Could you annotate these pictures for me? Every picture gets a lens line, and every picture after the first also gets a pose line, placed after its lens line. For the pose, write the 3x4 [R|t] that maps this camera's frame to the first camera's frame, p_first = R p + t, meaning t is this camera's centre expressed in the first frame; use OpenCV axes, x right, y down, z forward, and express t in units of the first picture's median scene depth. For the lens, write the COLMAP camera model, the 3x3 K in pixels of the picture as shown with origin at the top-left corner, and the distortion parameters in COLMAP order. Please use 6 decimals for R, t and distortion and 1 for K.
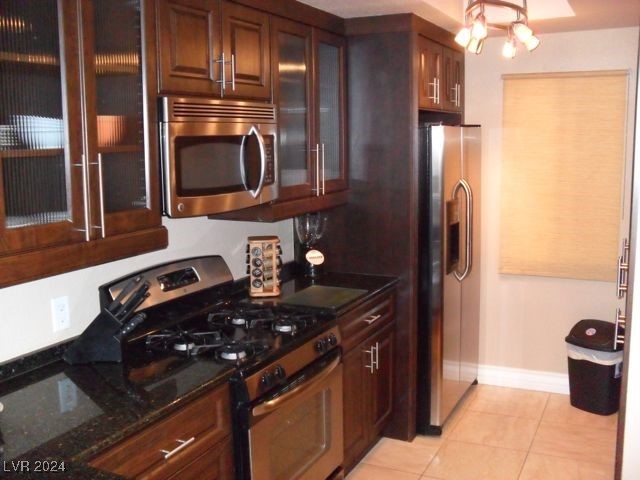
lens RADIAL K [[686.4, 0, 320.0], [0, 686.4, 240.0], [0, 0, 1]] dist [-0.131455, 0.021413]
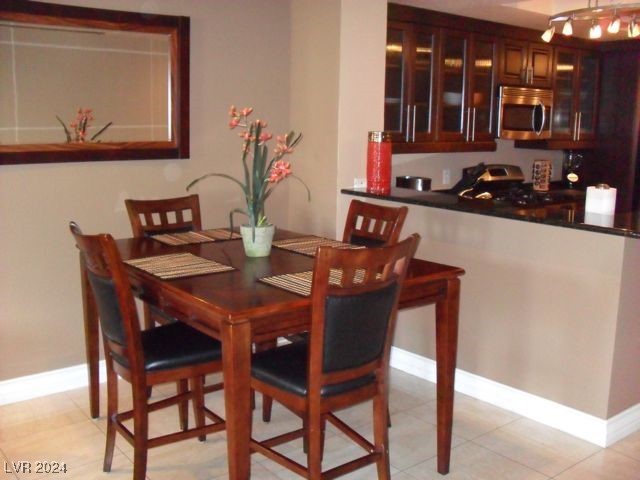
lens RADIAL K [[686.4, 0, 320.0], [0, 686.4, 240.0], [0, 0, 1]] dist [-0.131455, 0.021413]
pose [[0.904284, 0.100501, -0.414935, 0.166106], [-0.088595, 0.994915, 0.047898, 0.190057], [0.417639, -0.006552, 0.908590, -1.006439]]
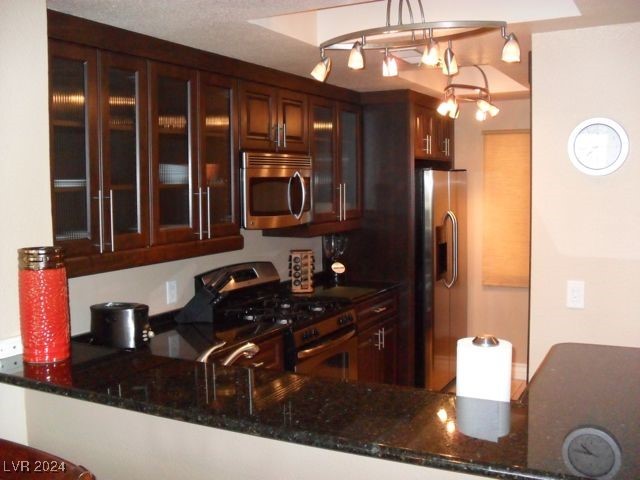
lens RADIAL K [[686.4, 0, 320.0], [0, 686.4, 240.0], [0, 0, 1]] dist [-0.131455, 0.021413]
pose [[0.999484, 0.003896, -0.031890, -0.000320], [-0.005903, 0.997993, -0.063055, 0.066291], [0.031581, 0.063210, 0.997500, -0.410889]]
